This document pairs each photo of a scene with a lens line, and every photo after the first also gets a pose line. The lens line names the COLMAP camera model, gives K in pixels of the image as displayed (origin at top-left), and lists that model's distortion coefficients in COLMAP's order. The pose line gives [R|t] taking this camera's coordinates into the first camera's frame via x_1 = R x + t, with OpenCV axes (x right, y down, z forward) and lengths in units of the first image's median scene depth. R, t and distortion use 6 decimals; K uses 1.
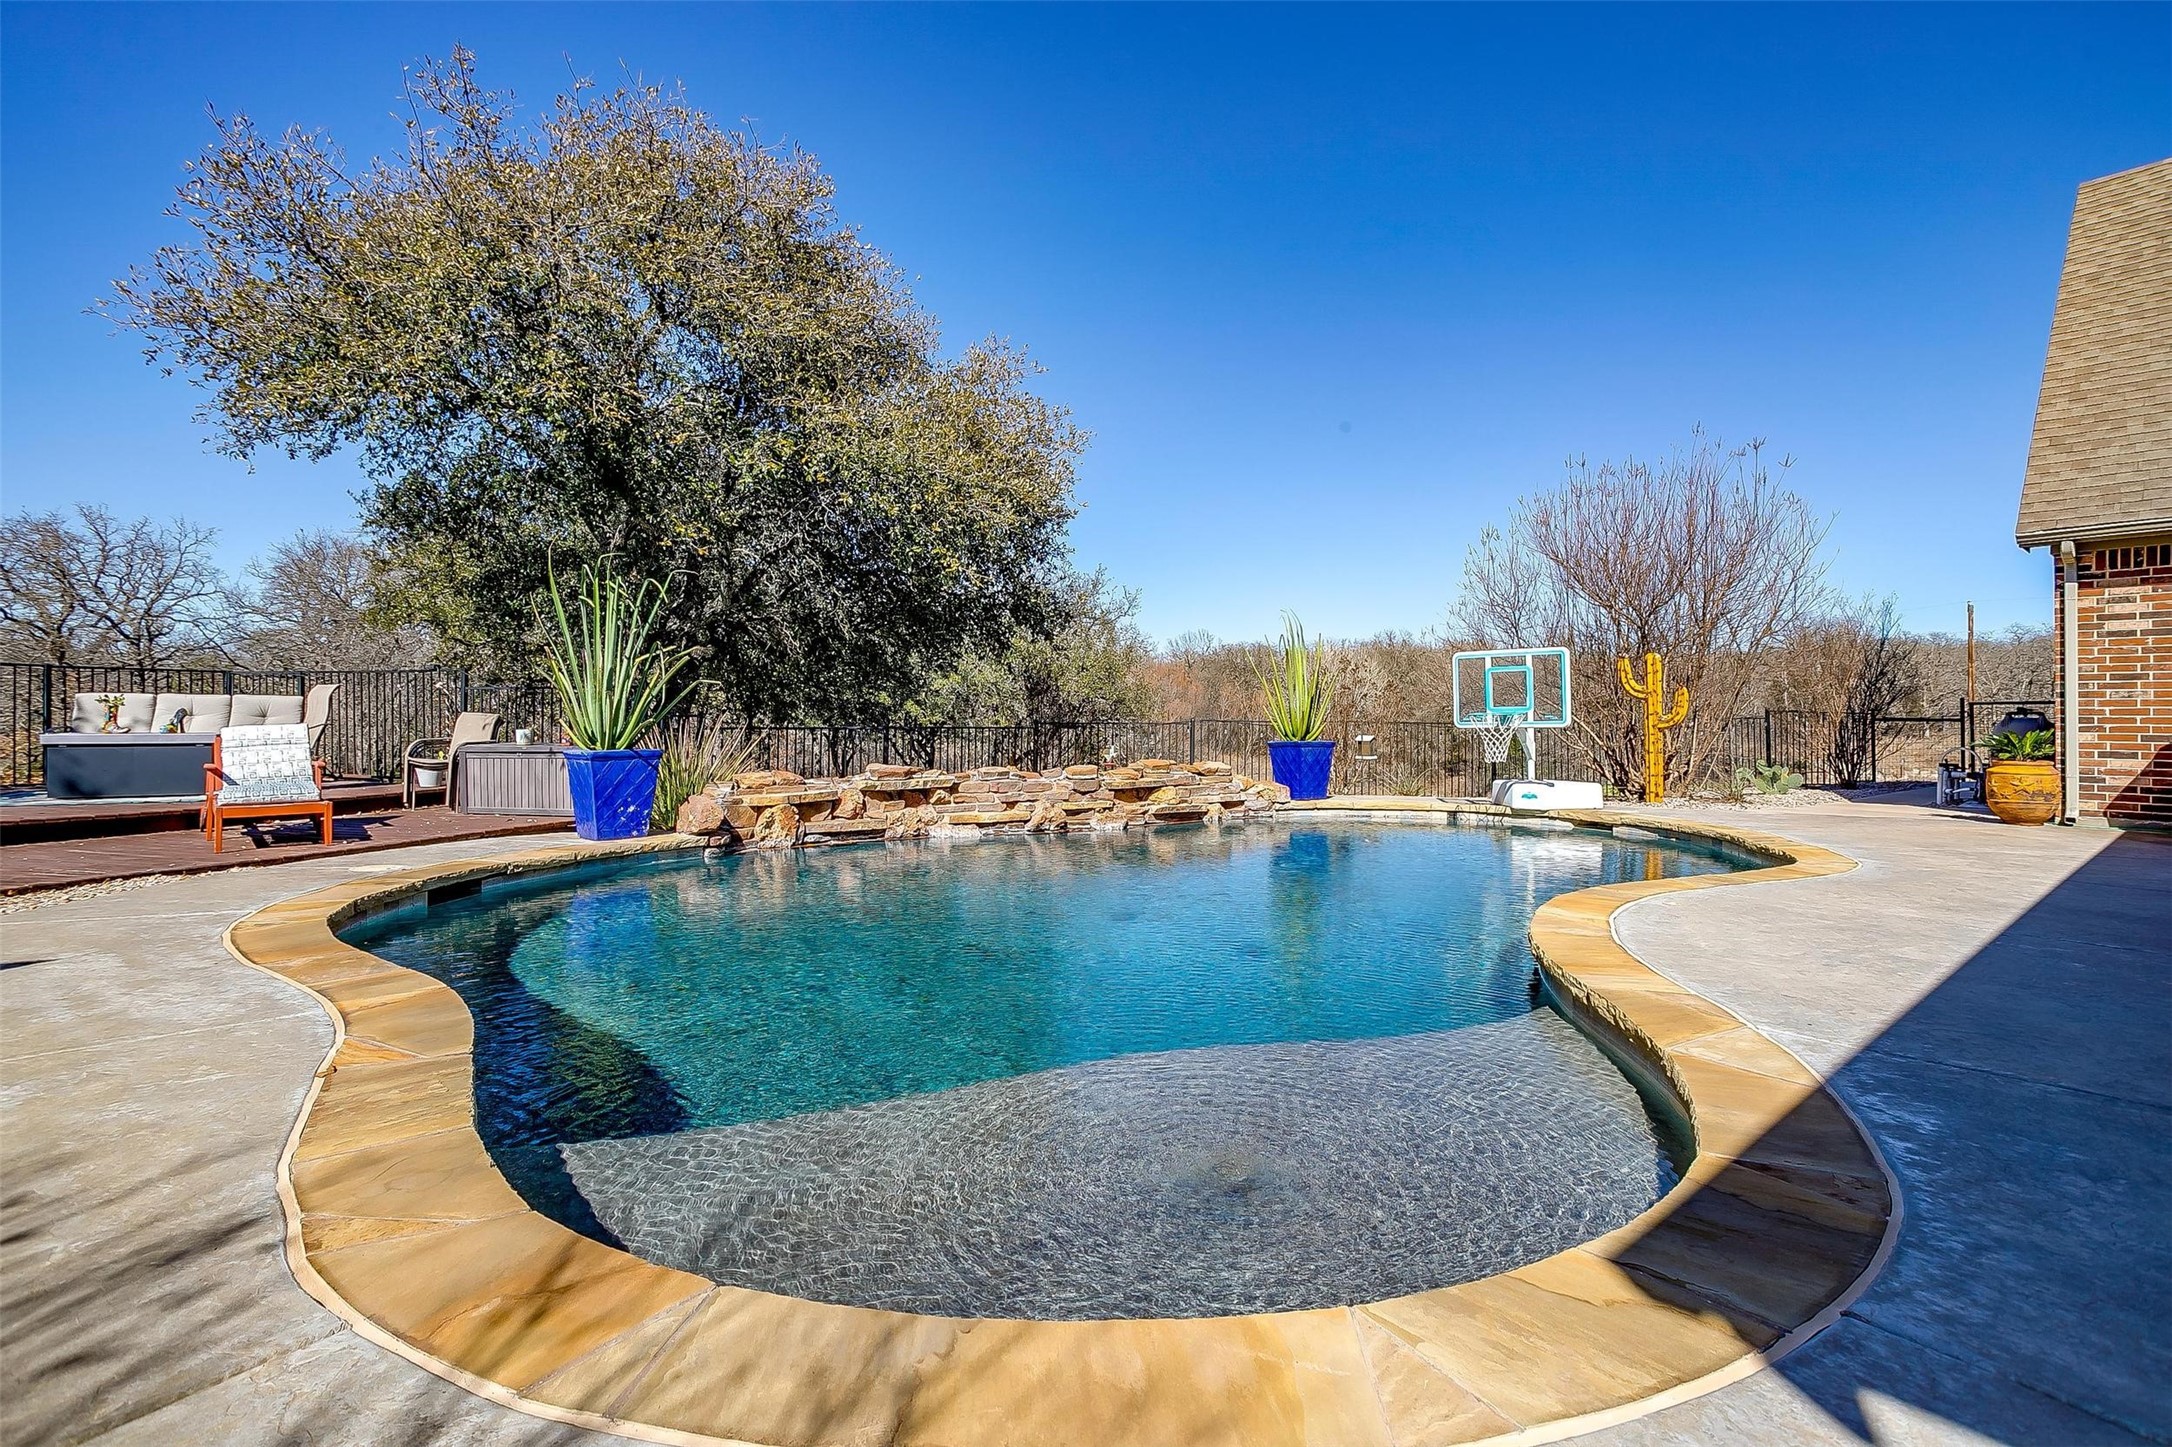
lens RADIAL K [[1073.2, 0, 1106.1], [0, 1073.2, 706.3], [0, 0, 1]] dist [-0.052850, 0.025123]
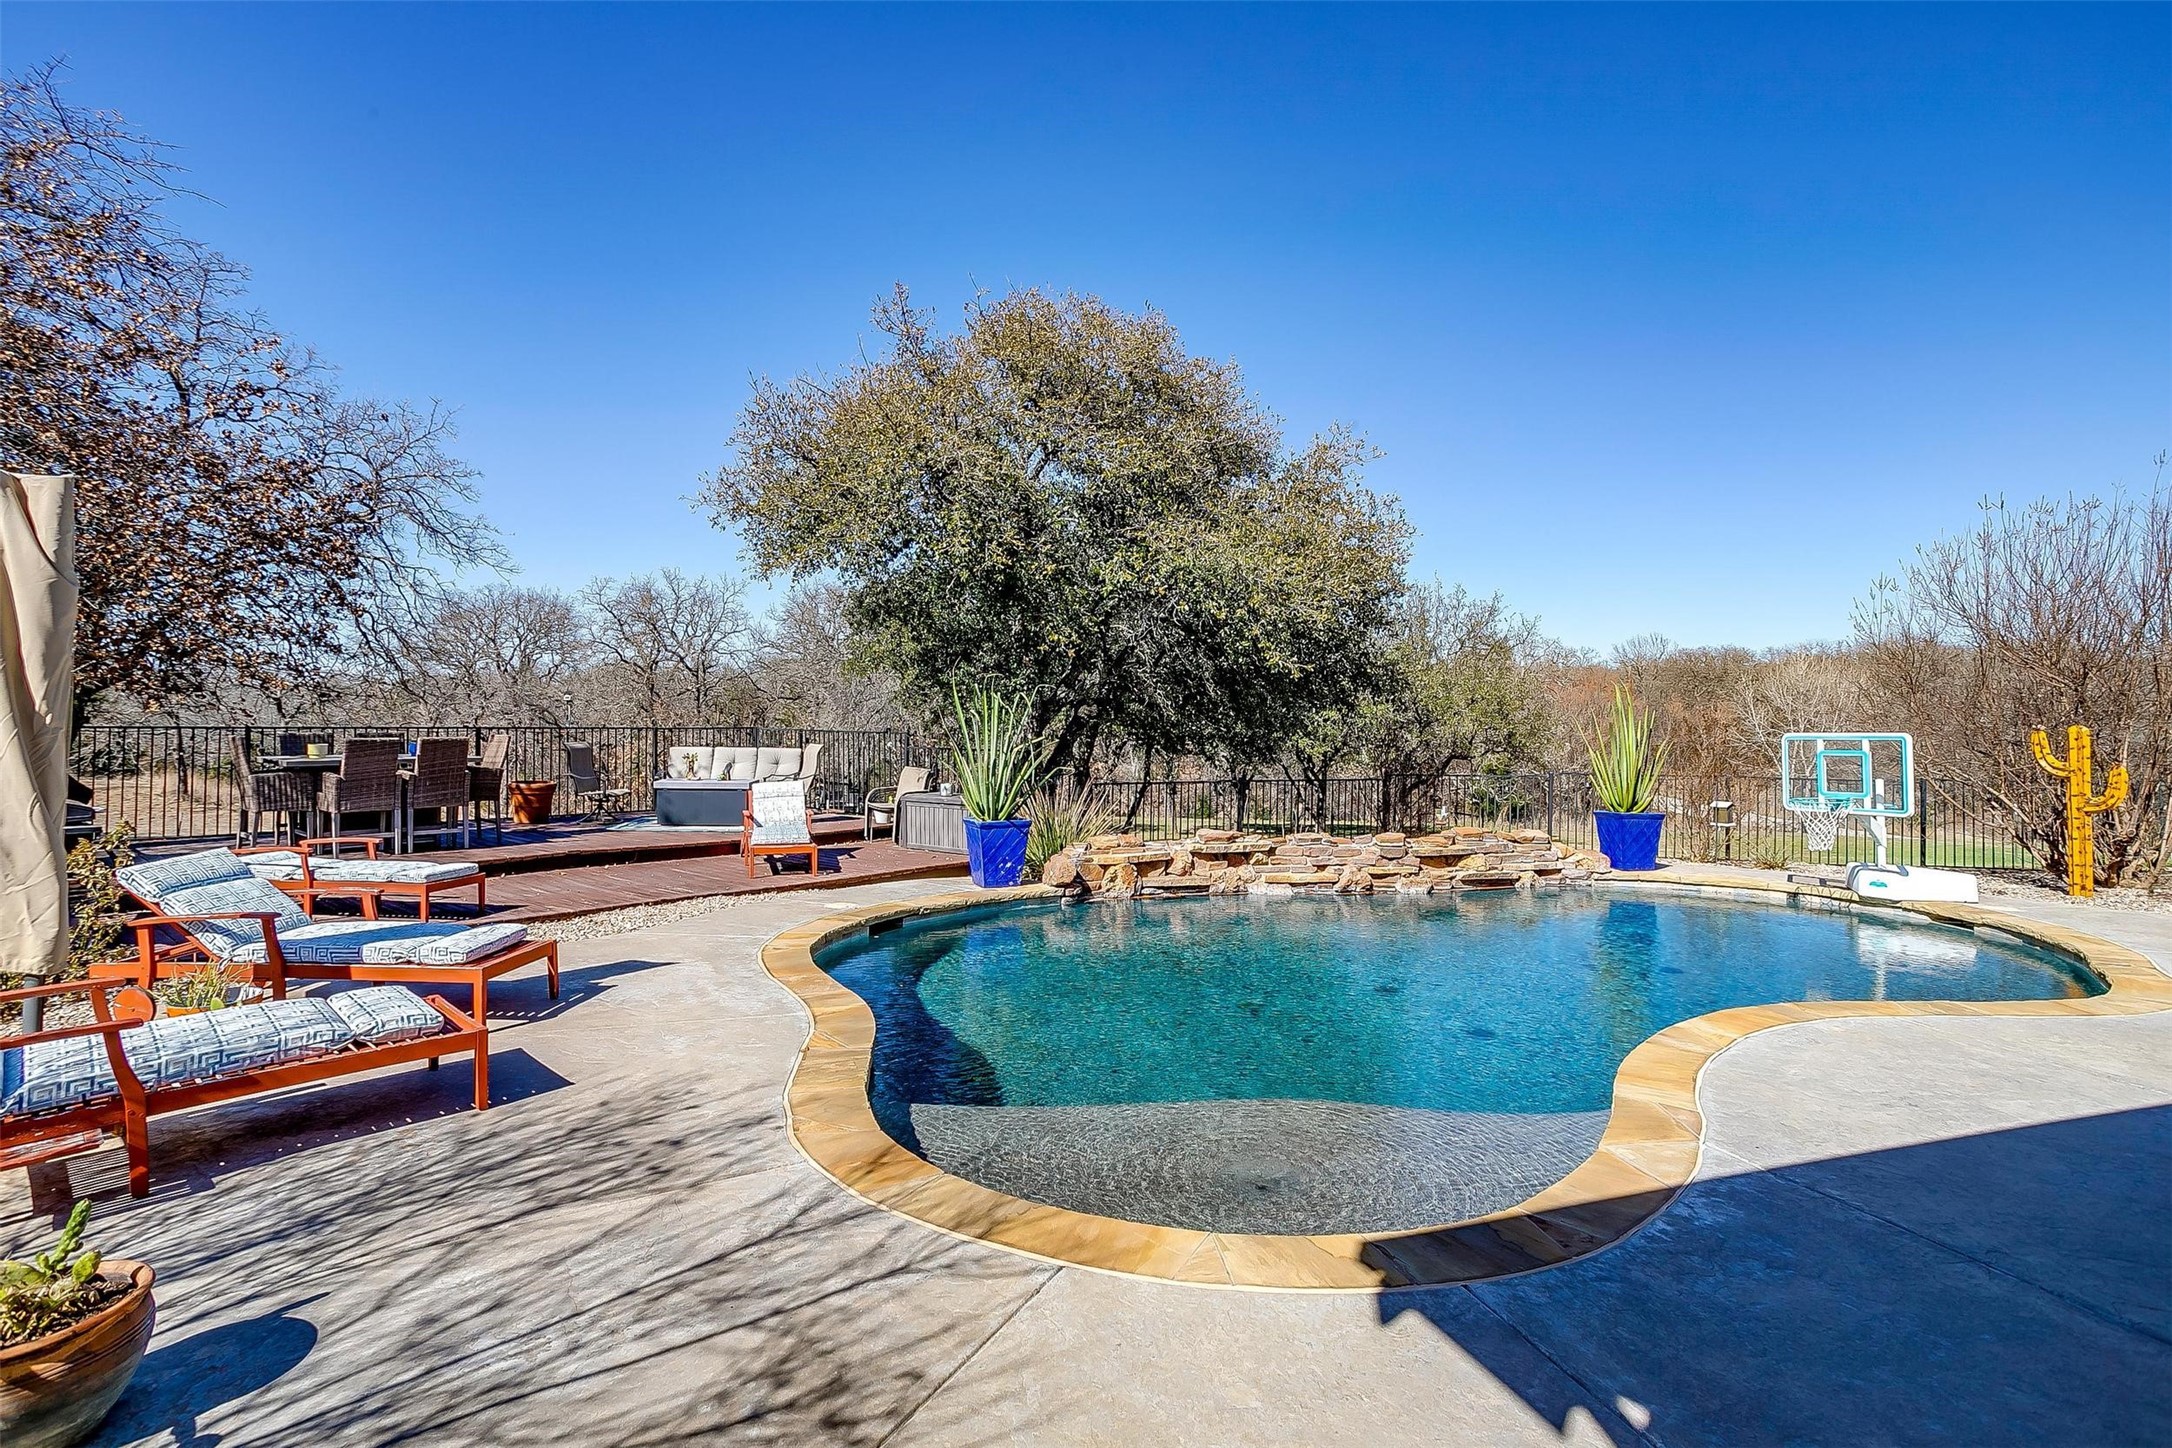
lens RADIAL K [[1073.2, 0, 1088.3], [0, 1073.2, 725.7], [0, 0, 1]] dist [-0.052850, 0.025123]
pose [[0.923410, 0.008045, -0.383731, 0.120949], [-0.006602, 0.999965, 0.005078, -0.064917], [0.383758, -0.002155, 0.923431, -0.151603]]
